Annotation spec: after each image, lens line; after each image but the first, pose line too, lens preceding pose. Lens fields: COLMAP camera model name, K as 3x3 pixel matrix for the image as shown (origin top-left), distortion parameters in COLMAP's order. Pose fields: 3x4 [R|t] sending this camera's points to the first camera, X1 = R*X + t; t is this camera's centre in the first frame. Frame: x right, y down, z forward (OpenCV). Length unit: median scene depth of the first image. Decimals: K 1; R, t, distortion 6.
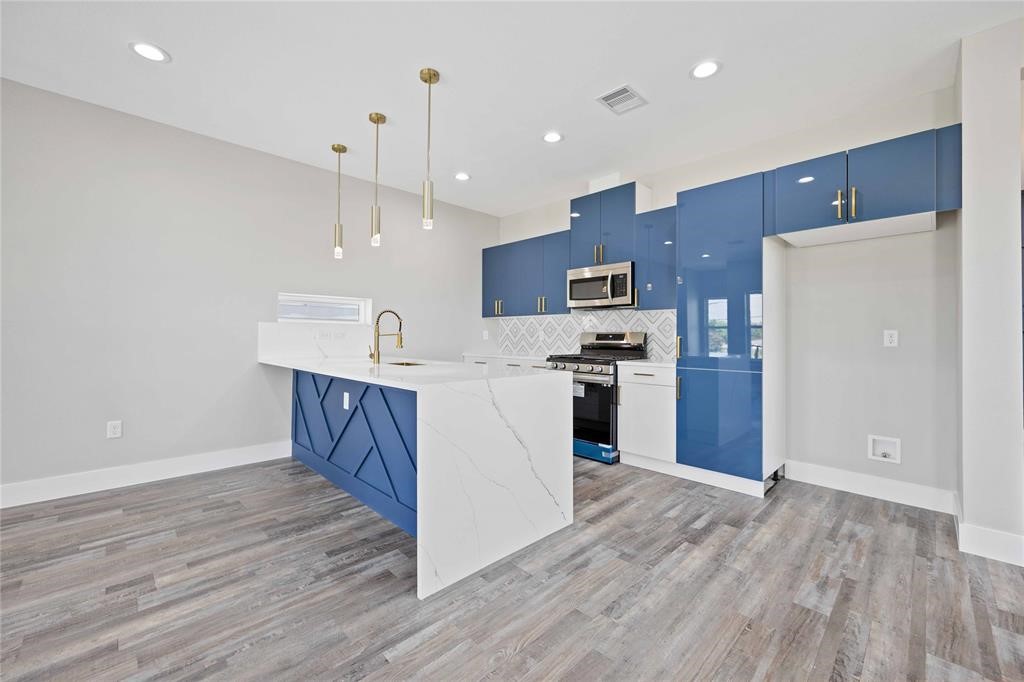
lens RADIAL K [[413.8, 0, 506.3], [0, 413.8, 333.8], [0, 0, 1]] dist [0.001818, -0.000233]
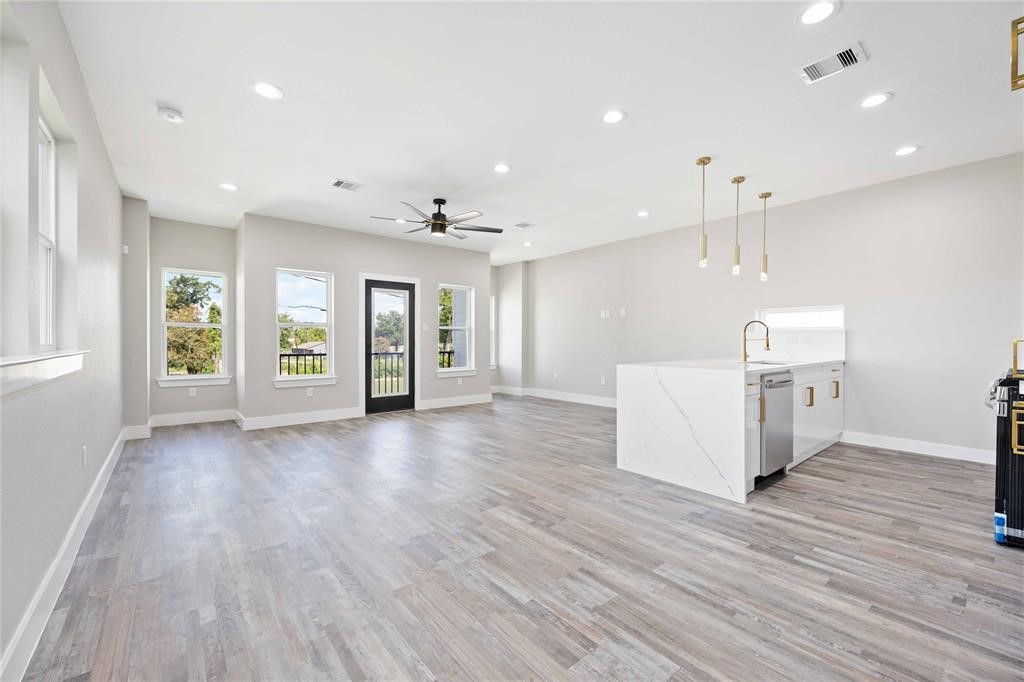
lens RADIAL K [[413.8, 0, 521.6], [0, 413.8, 346.2], [0, 0, 1]] dist [0.001818, -0.000233]
pose [[-0.071735, 0.005778, -0.997407, 0.903822], [0.009218, 0.999944, 0.005129, 0.007796], [0.997381, -0.008826, -0.071784, 0.322066]]
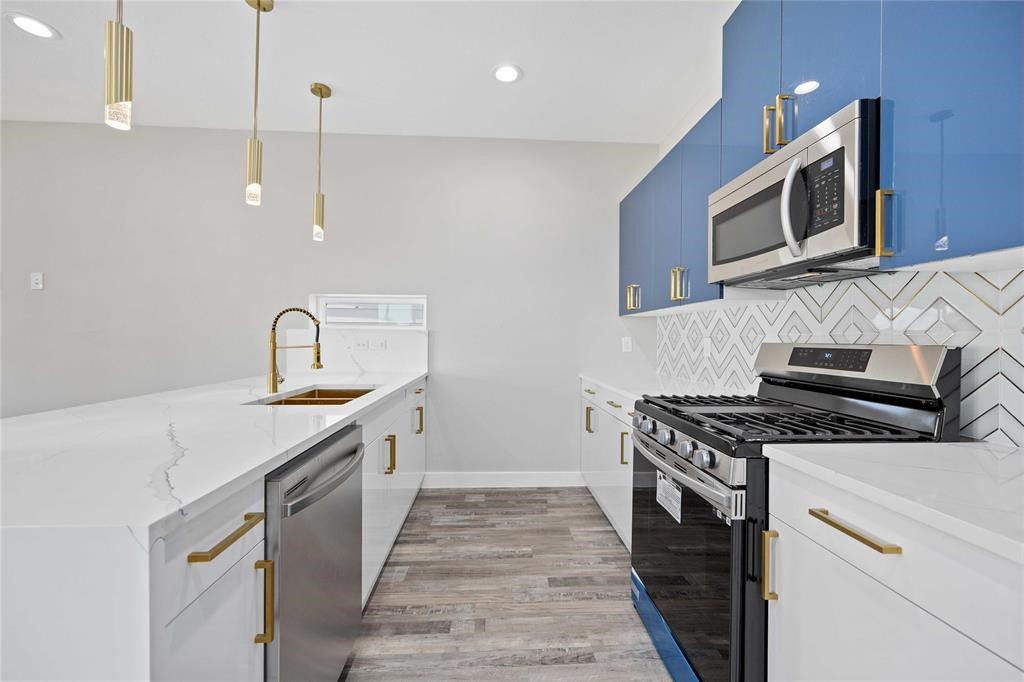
lens RADIAL K [[413.8, 0, 507.1], [0, 413.8, 334.3], [0, 0, 1]] dist [0.001818, -0.000233]
pose [[0.746155, -0.005840, -0.665747, 0.323291], [0.000094, 0.999962, -0.008667, -0.009981], [0.665773, 0.006404, 0.746127, 0.646502]]
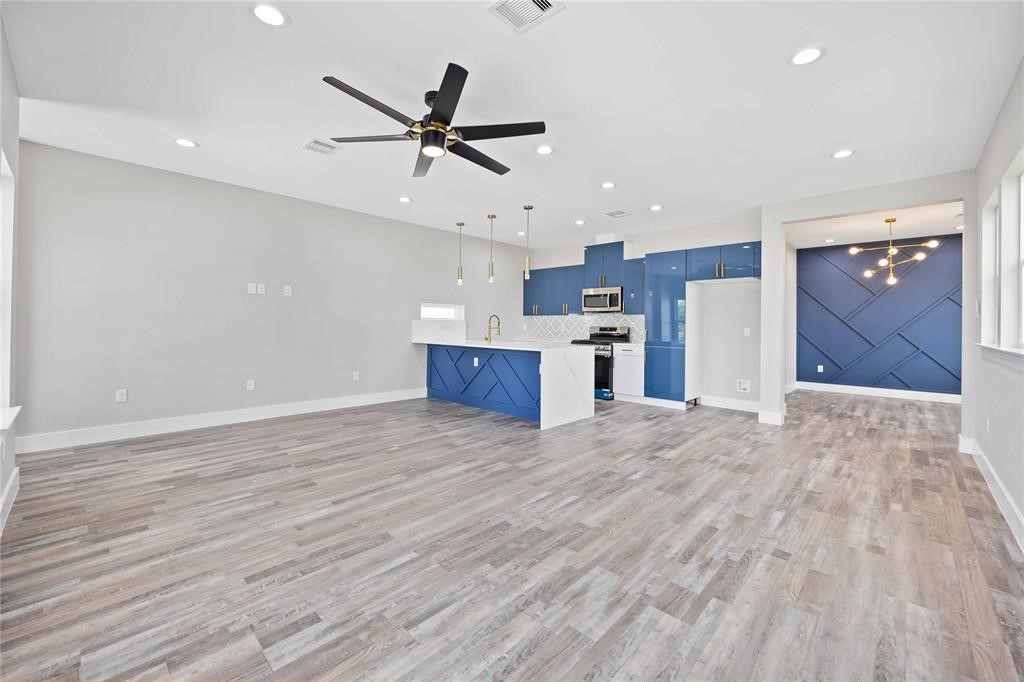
lens RADIAL K [[413.8, 0, 493.3], [0, 413.8, 323.1], [0, 0, 1]] dist [0.001818, -0.000233]
pose [[0.999942, 0.007592, 0.007643, -0.270345], [-0.007655, 0.999937, 0.008265, -0.032712], [-0.007580, -0.008323, 0.999937, -0.807775]]
